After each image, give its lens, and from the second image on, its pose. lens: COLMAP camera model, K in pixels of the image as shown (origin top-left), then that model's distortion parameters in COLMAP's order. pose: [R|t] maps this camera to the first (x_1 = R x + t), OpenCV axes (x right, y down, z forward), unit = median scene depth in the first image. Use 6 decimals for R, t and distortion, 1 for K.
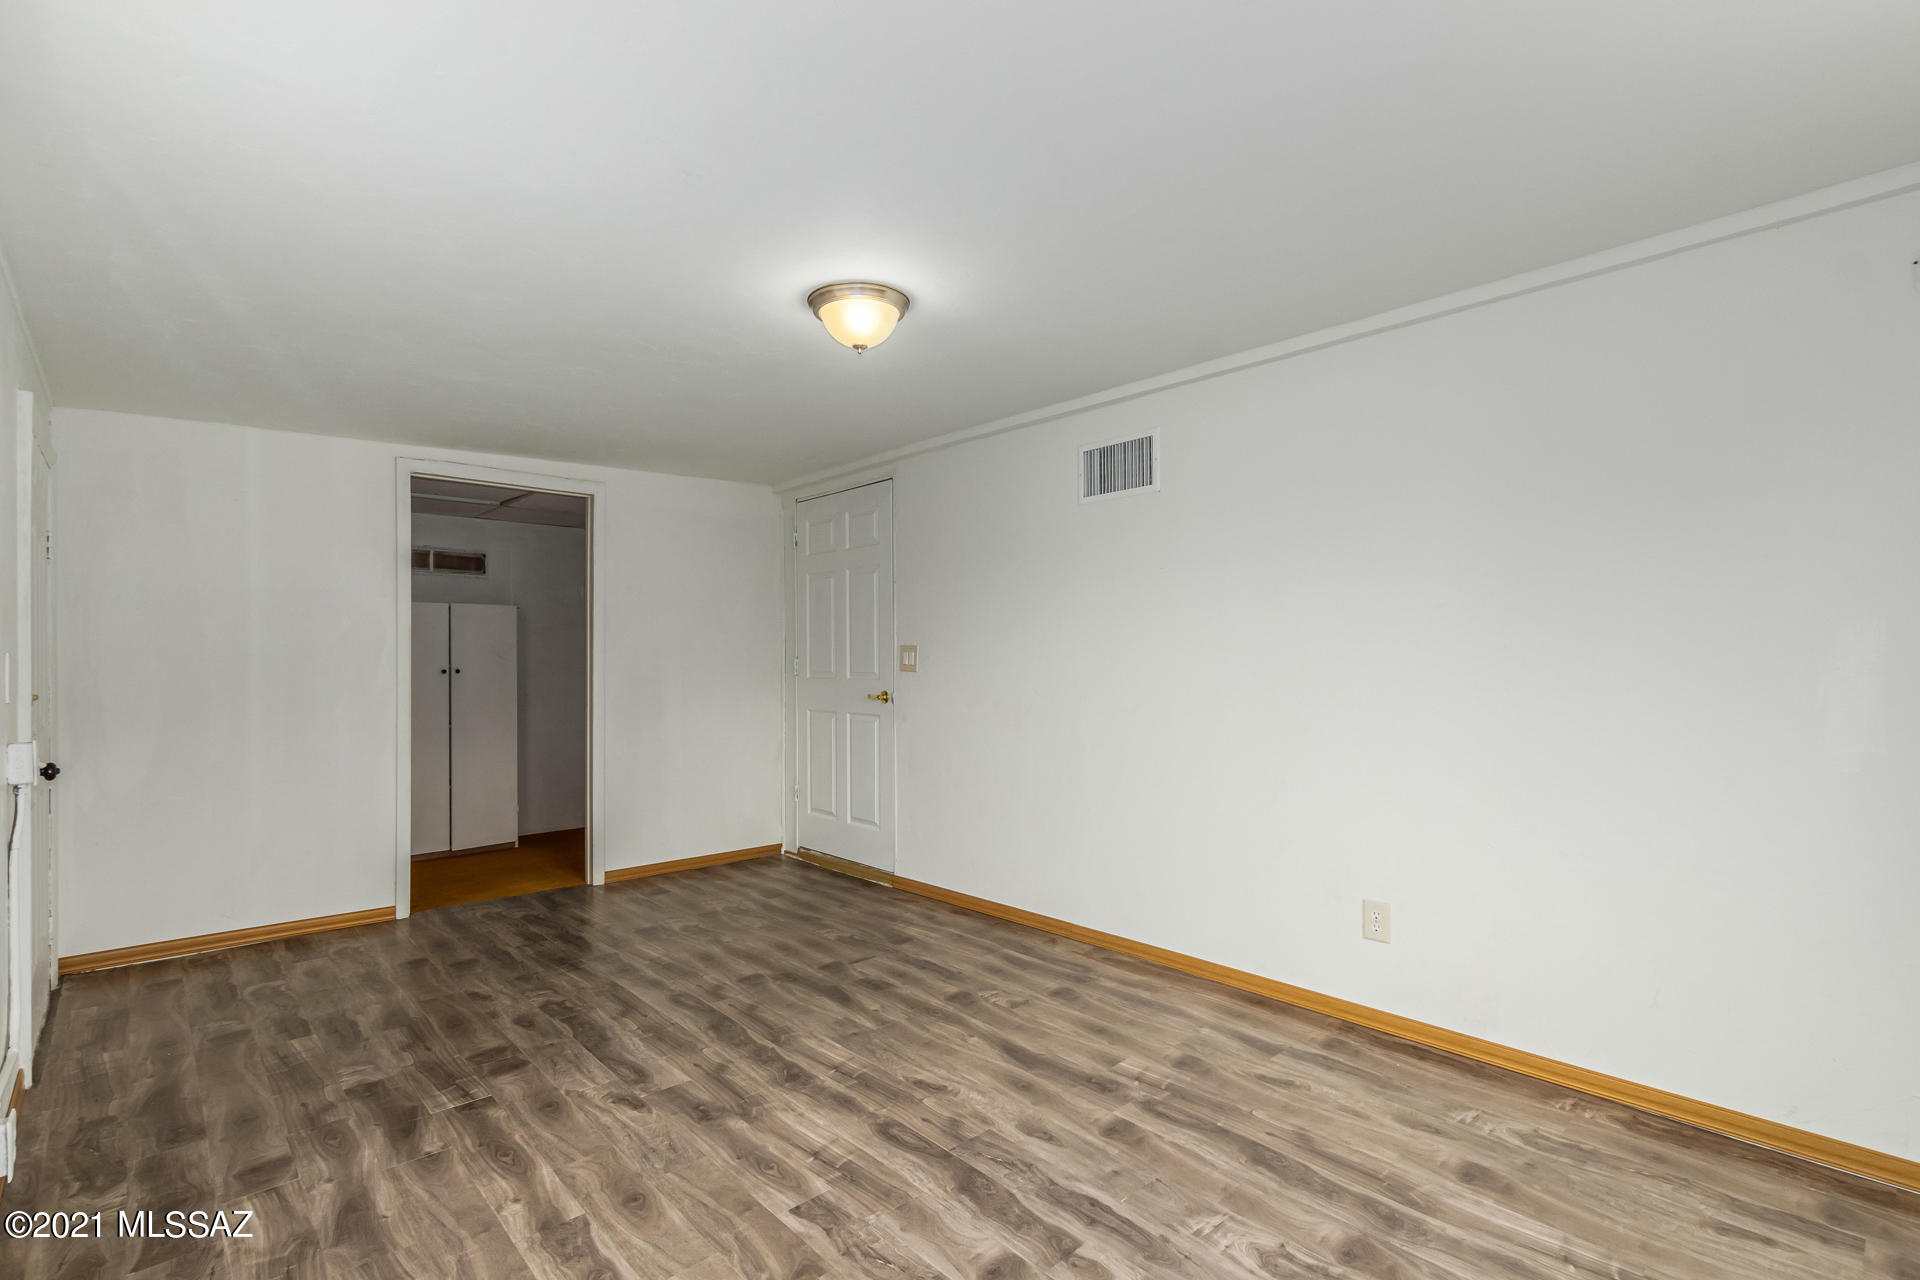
lens RADIAL K [[887.7, 0, 961.3], [0, 887.7, 645.9], [0, 0, 1]] dist [-0.003145, -0.000687]
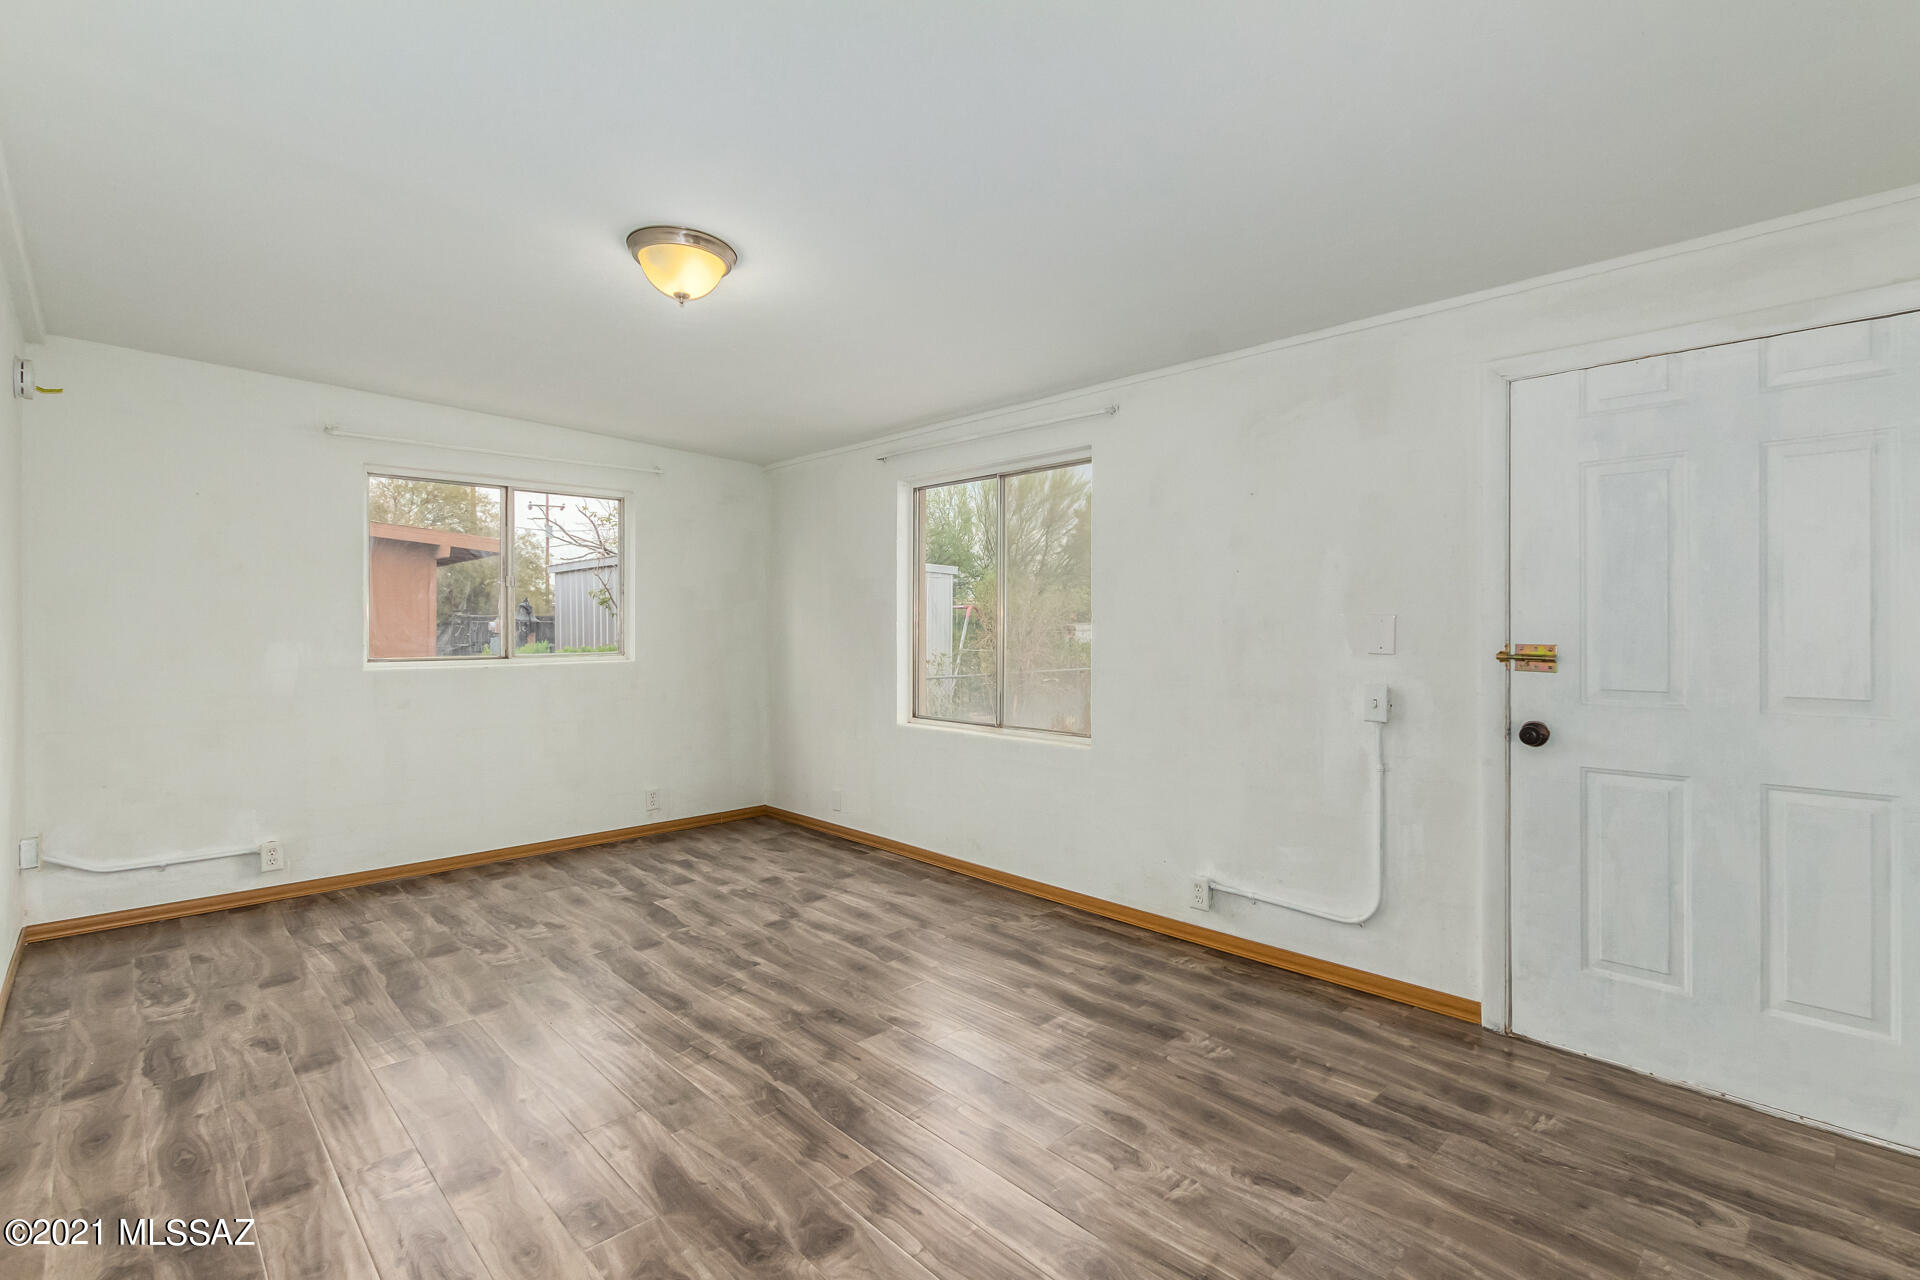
lens RADIAL K [[887.7, 0, 958.9], [0, 887.7, 634.6], [0, 0, 1]] dist [-0.003145, -0.000687]
pose [[-0.999859, 0.001430, -0.016744, -0.431934], [0.001475, 0.999995, -0.002713, 0.036501], [0.016740, -0.002737, -0.999856, 2.140181]]
